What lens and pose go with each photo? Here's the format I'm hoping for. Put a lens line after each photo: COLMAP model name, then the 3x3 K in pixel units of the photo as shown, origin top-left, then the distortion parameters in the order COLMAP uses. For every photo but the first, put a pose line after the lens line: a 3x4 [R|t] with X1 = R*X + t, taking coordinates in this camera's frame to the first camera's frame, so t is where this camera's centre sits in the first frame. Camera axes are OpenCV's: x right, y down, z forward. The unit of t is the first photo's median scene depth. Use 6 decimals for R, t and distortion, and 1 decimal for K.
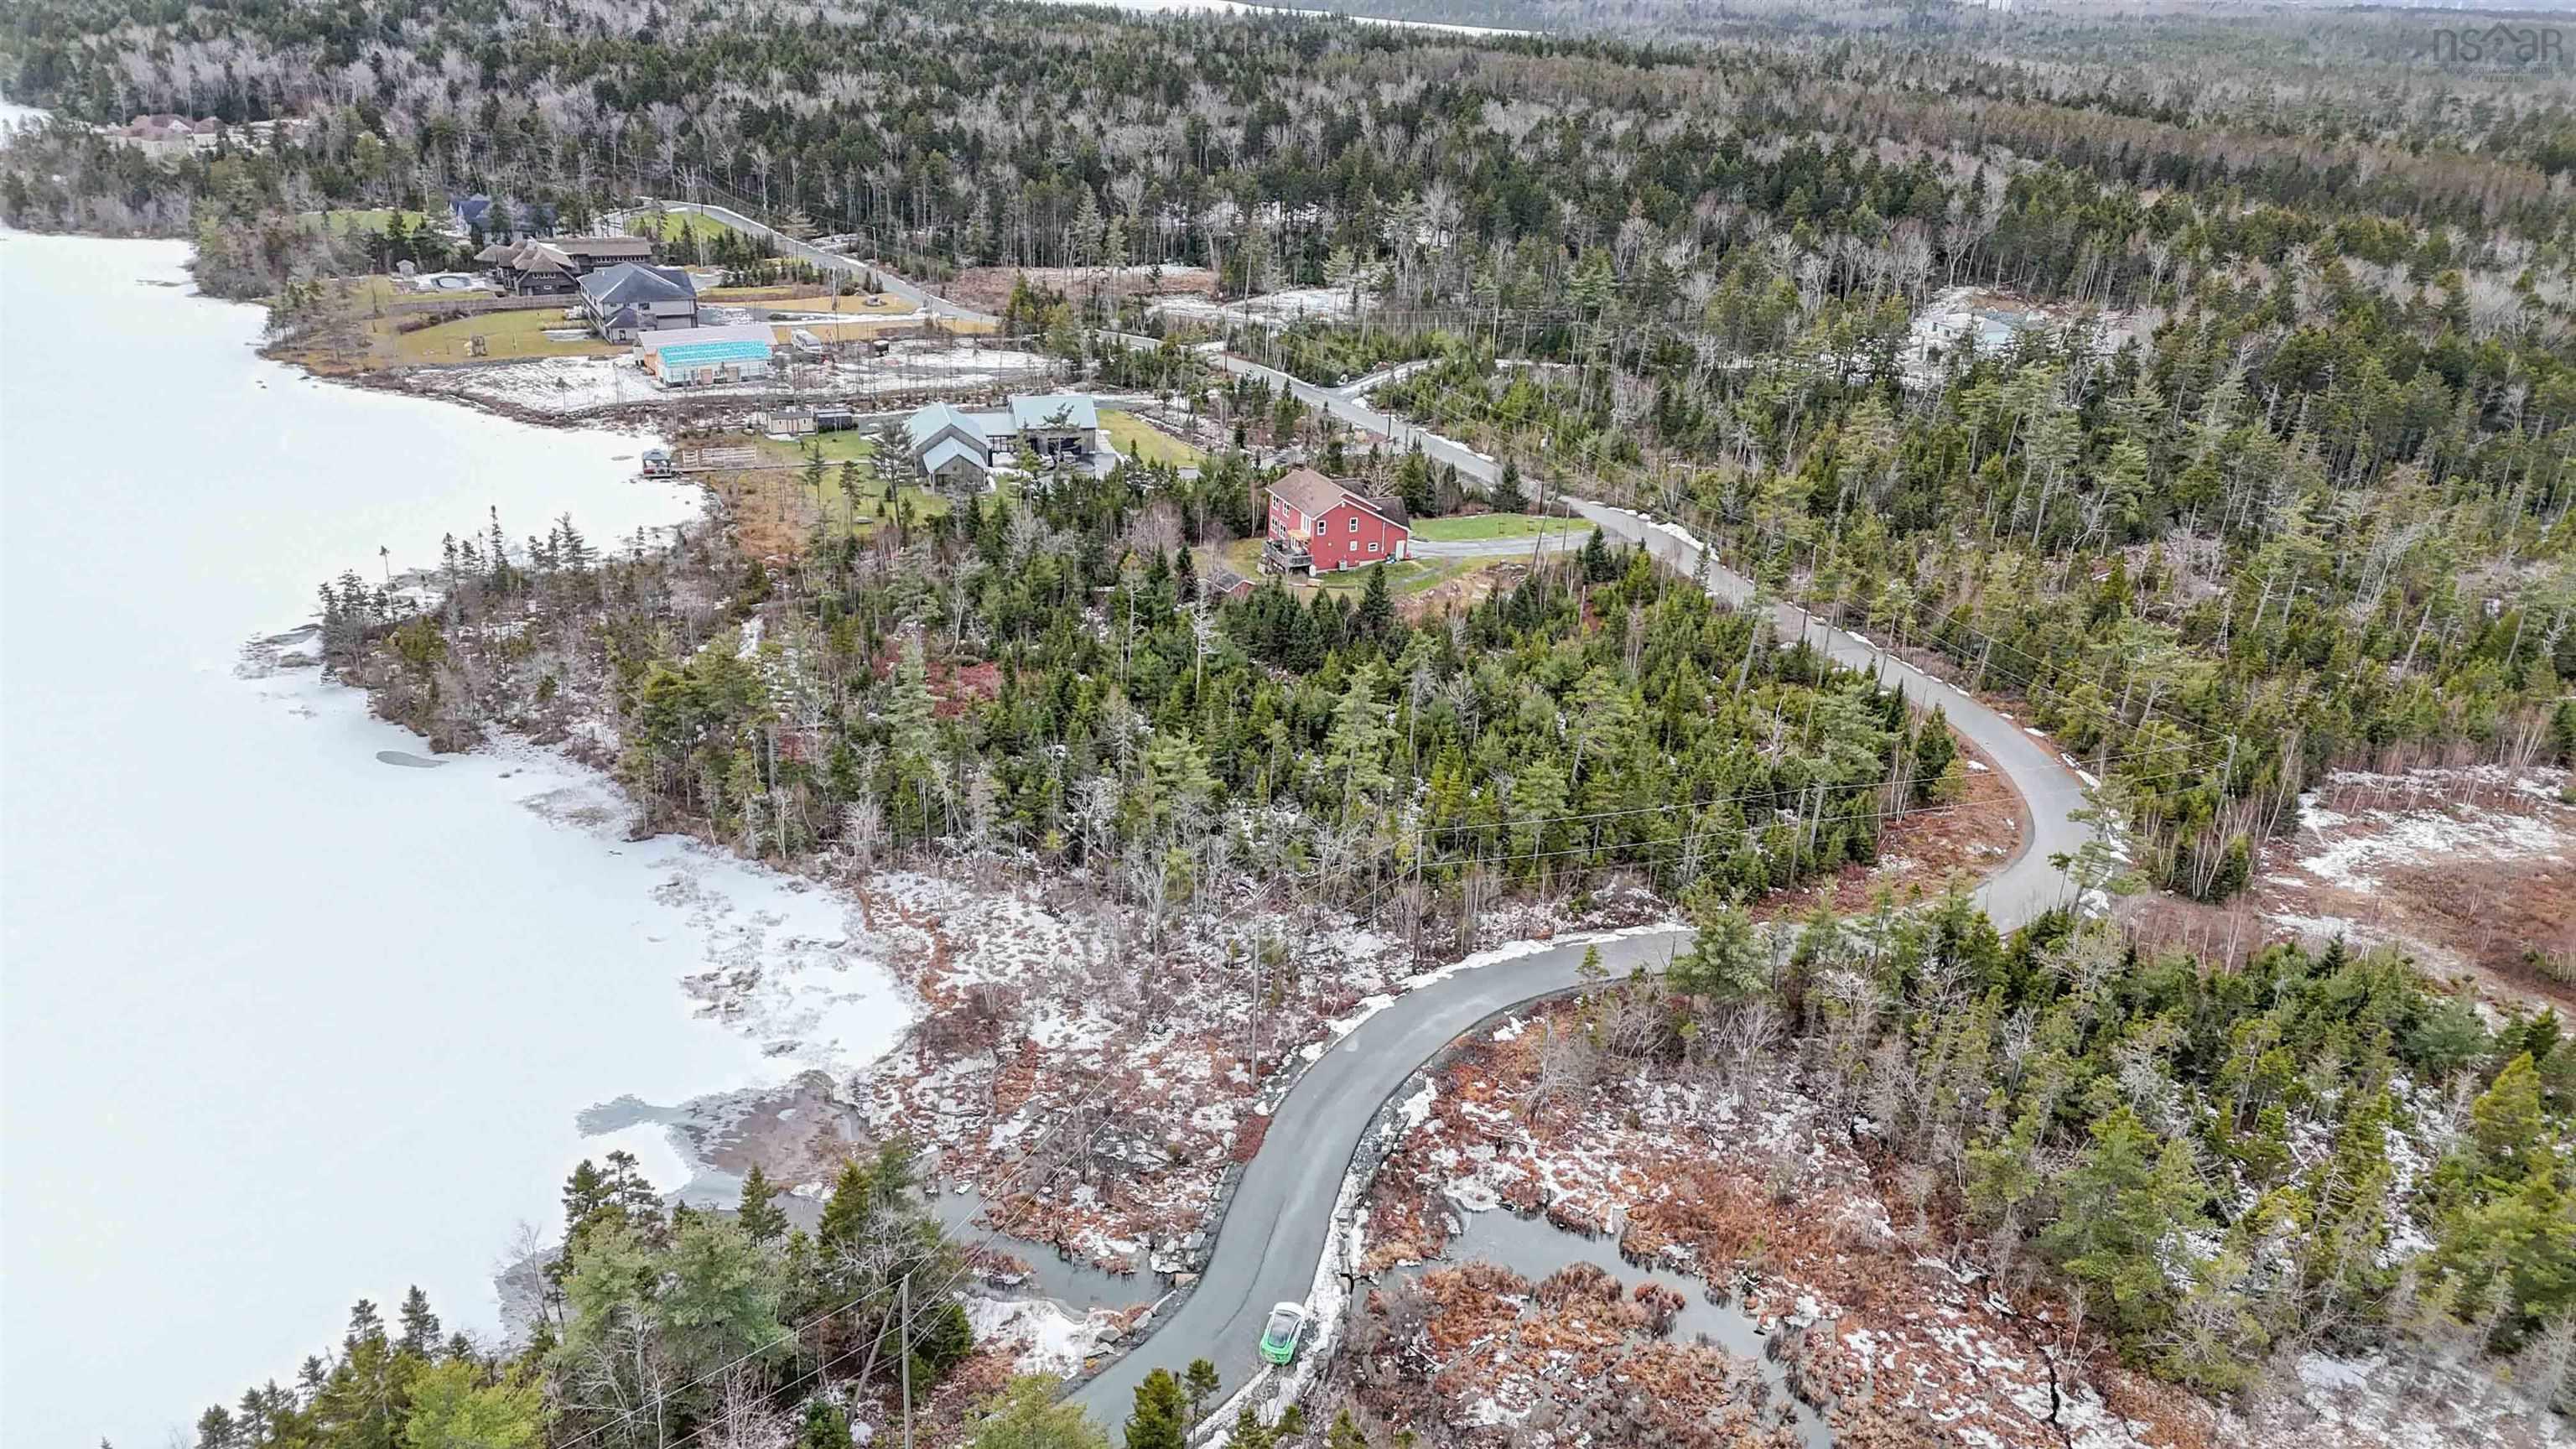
lens RADIAL K [[1875.0, 0, 1274.1], [0, 1875.0, 736.7], [0, 0, 1]] dist [0.094382, -0.088959]
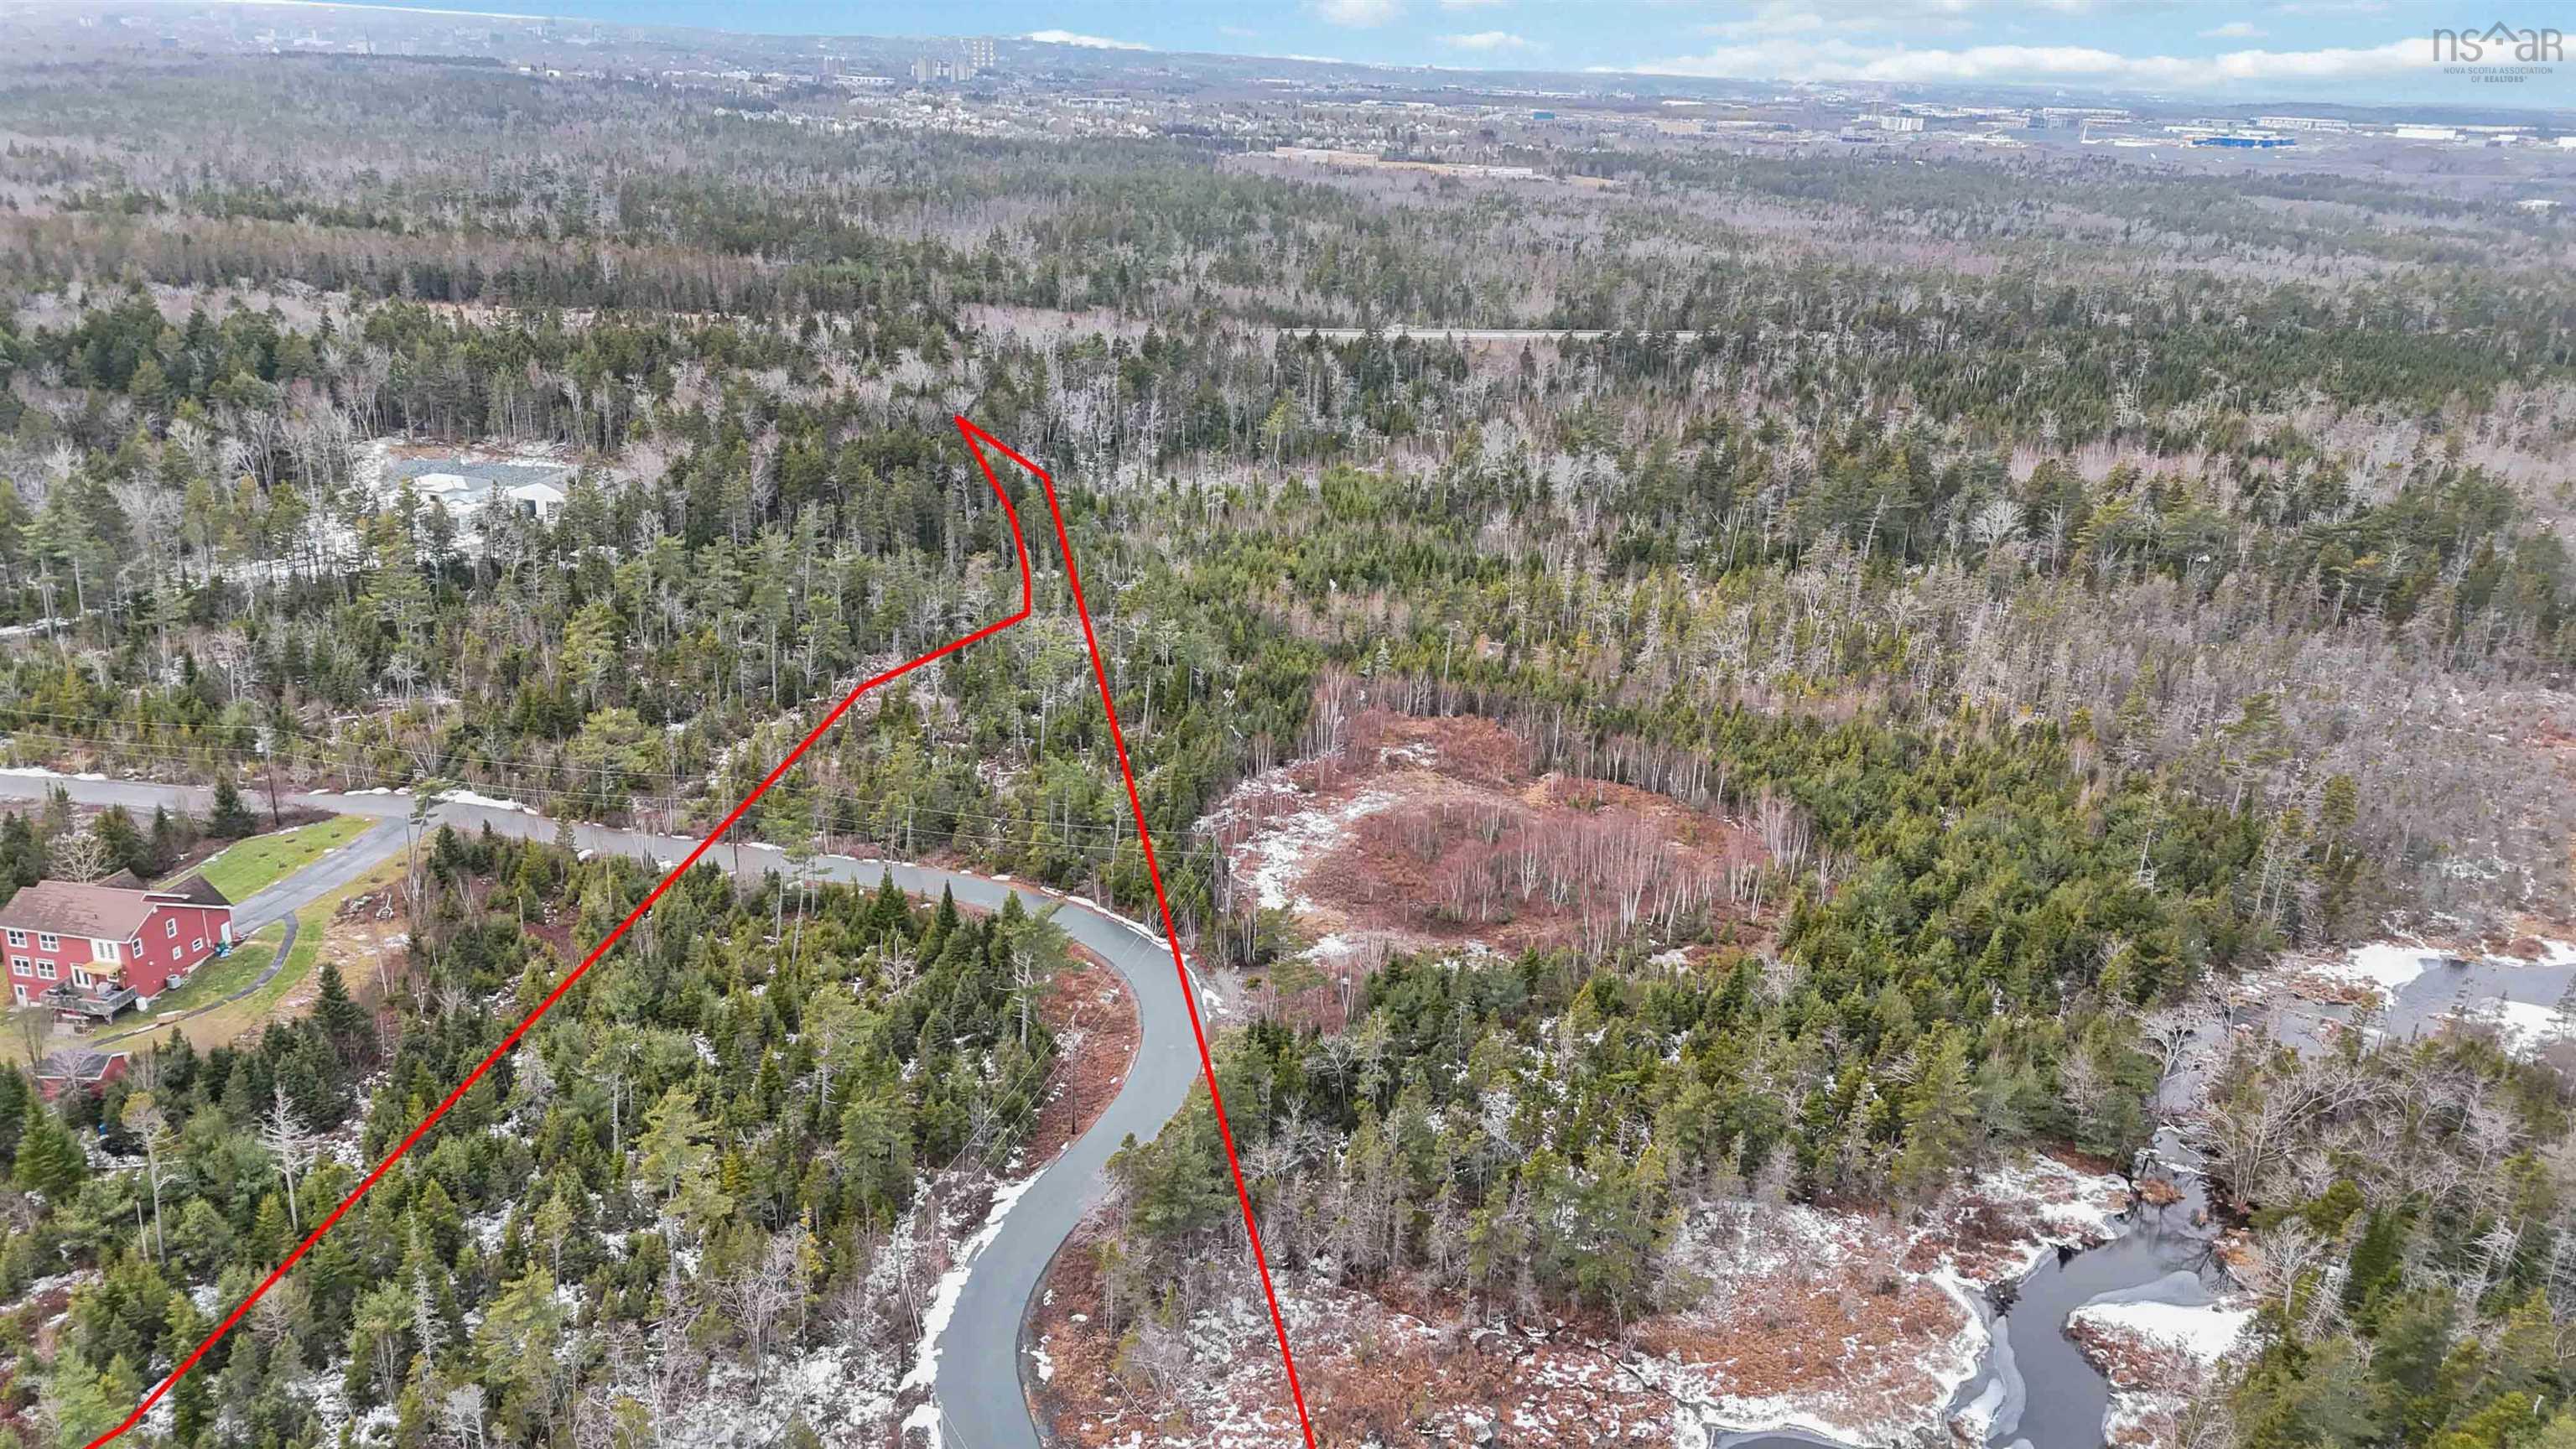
lens RADIAL K [[1893.7, 0, 1288.9], [0, 1893.7, 717.4], [0, 0, 1]] dist [0.089180, -0.083109]
pose [[0.558507, -0.292367, 0.776267, -0.380753], [0.308465, 0.941917, 0.132822, -0.203727], [-0.770012, 0.165269, 0.616253, 0.164804]]
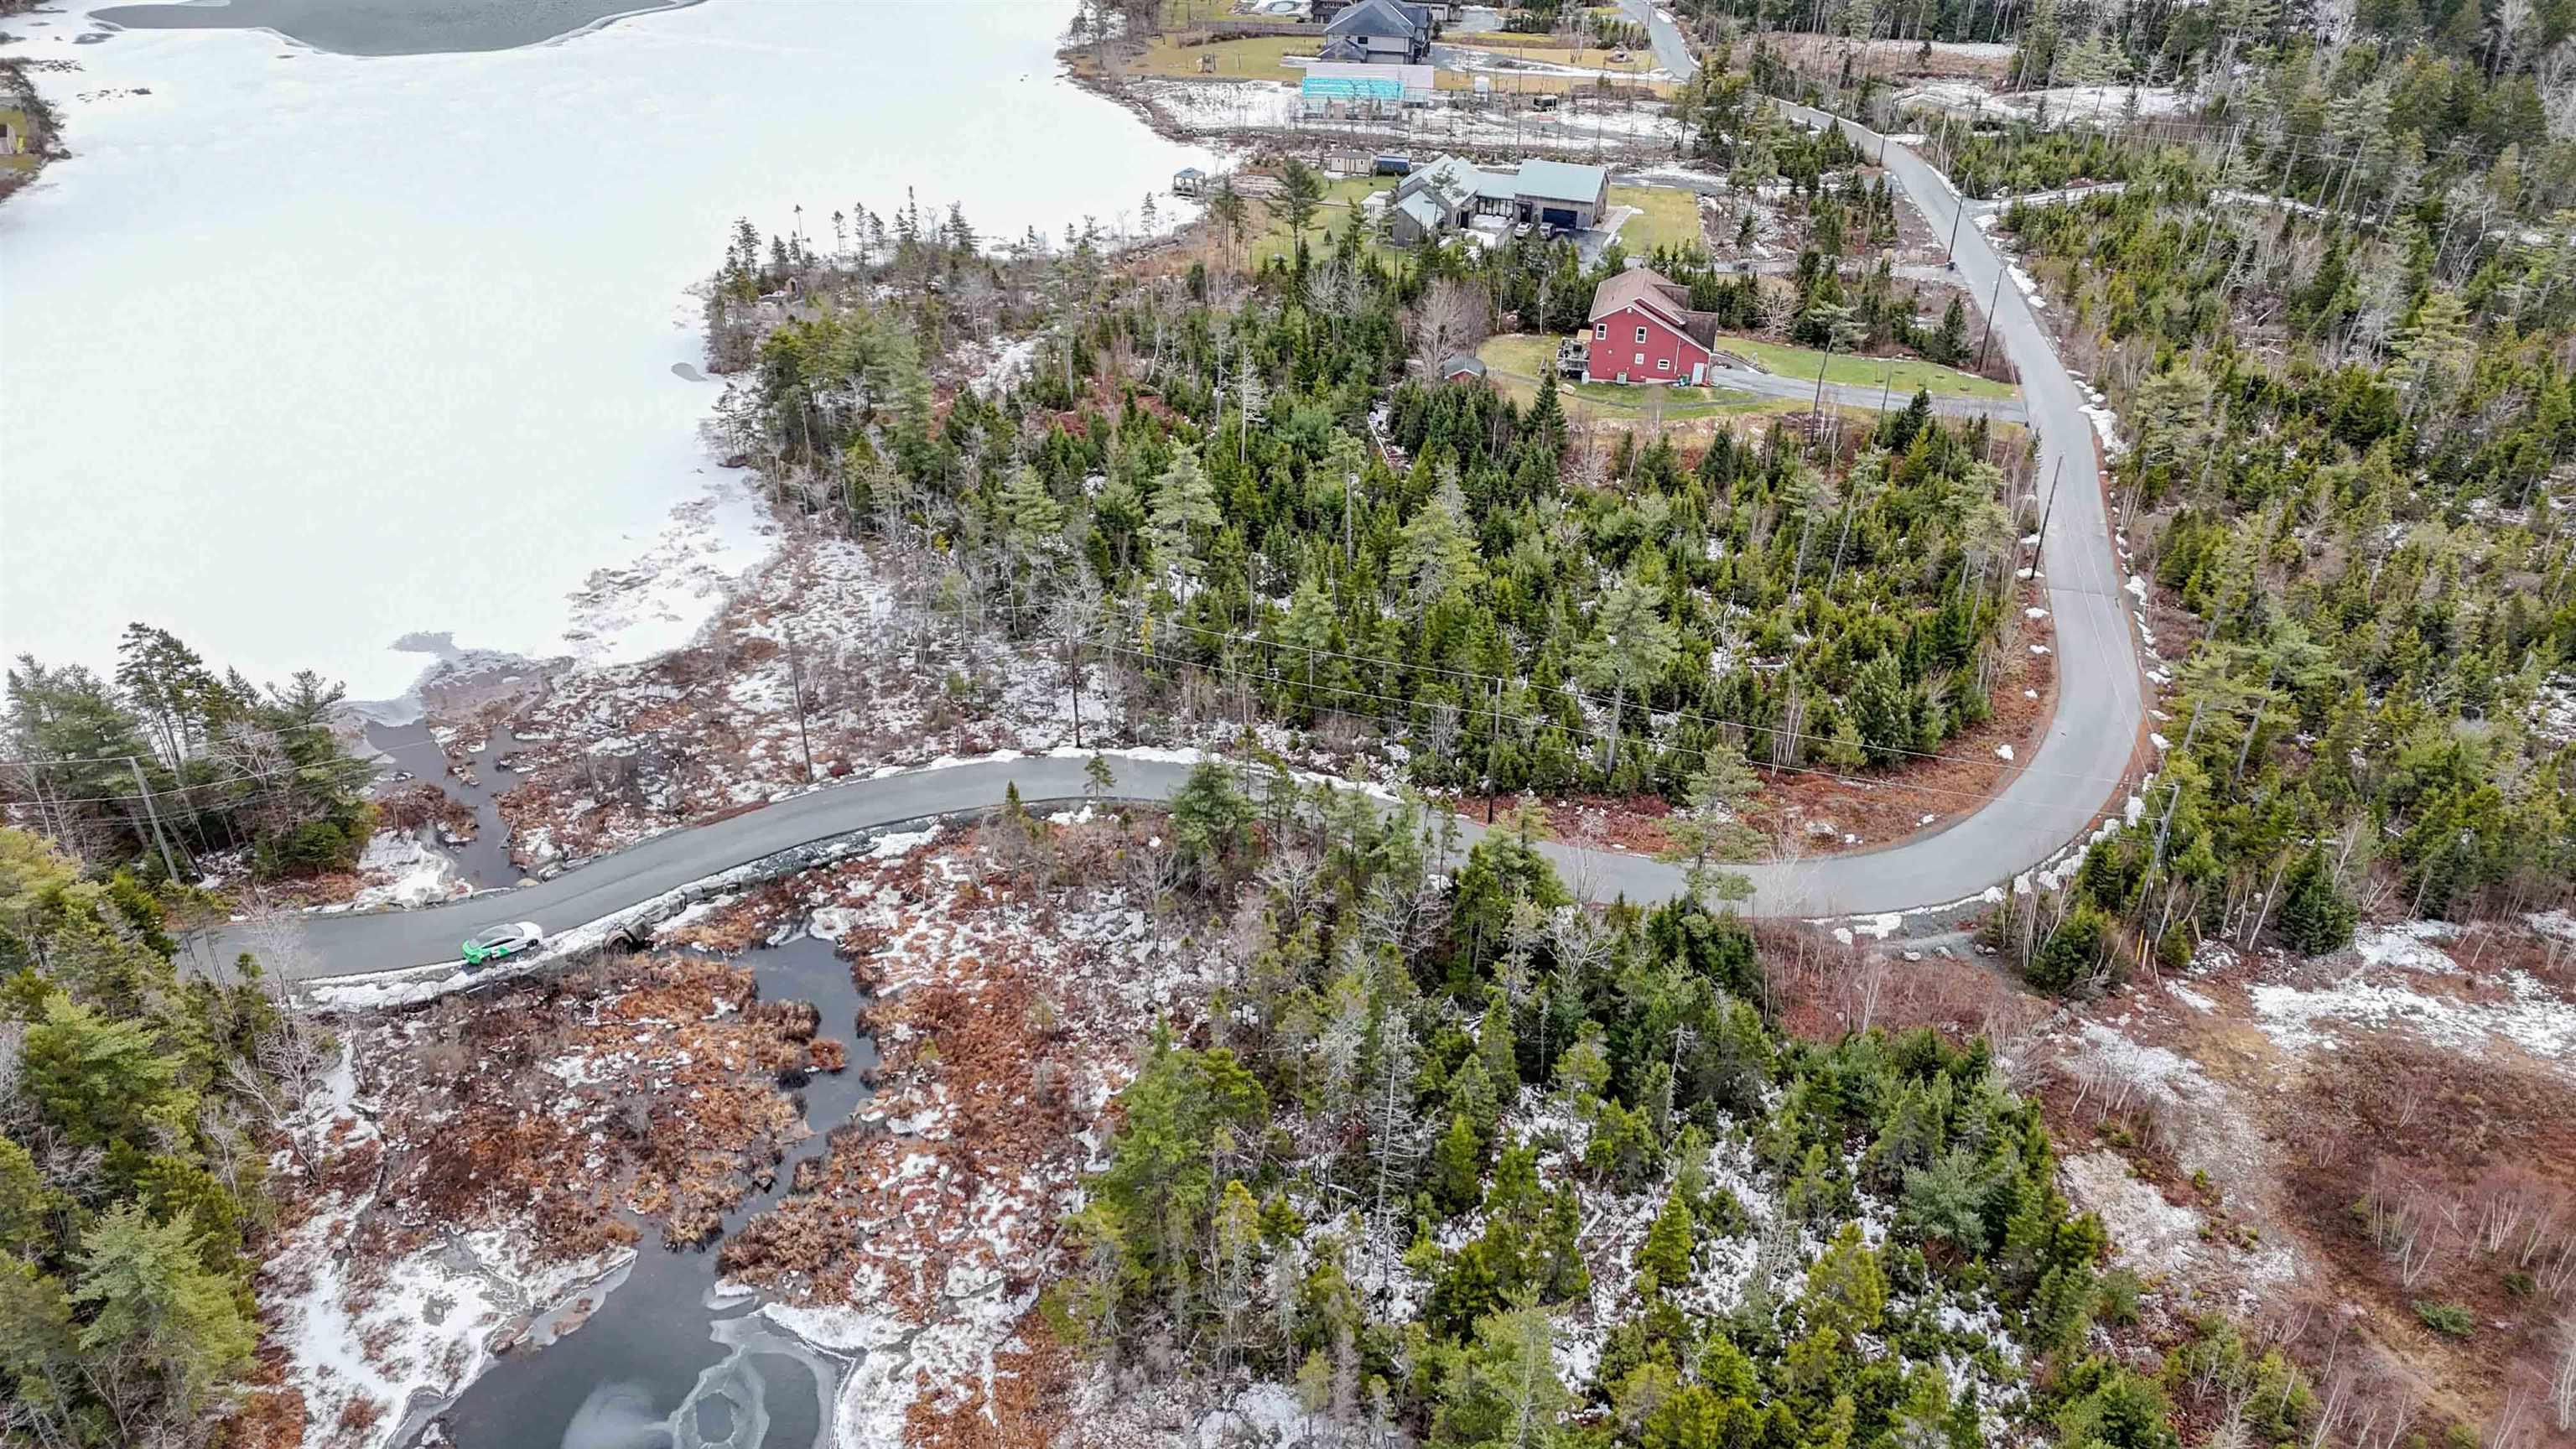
lens RADIAL K [[1860.2, 0, 1278.8], [0, 1860.2, 726.4], [0, 0, 1]] dist [0.084105, -0.079115]
pose [[0.799009, 0.283745, -0.530164, 0.556252], [-0.222620, 0.958604, 0.177537, -0.068460], [0.558593, -0.023828, 0.829100, 0.190663]]
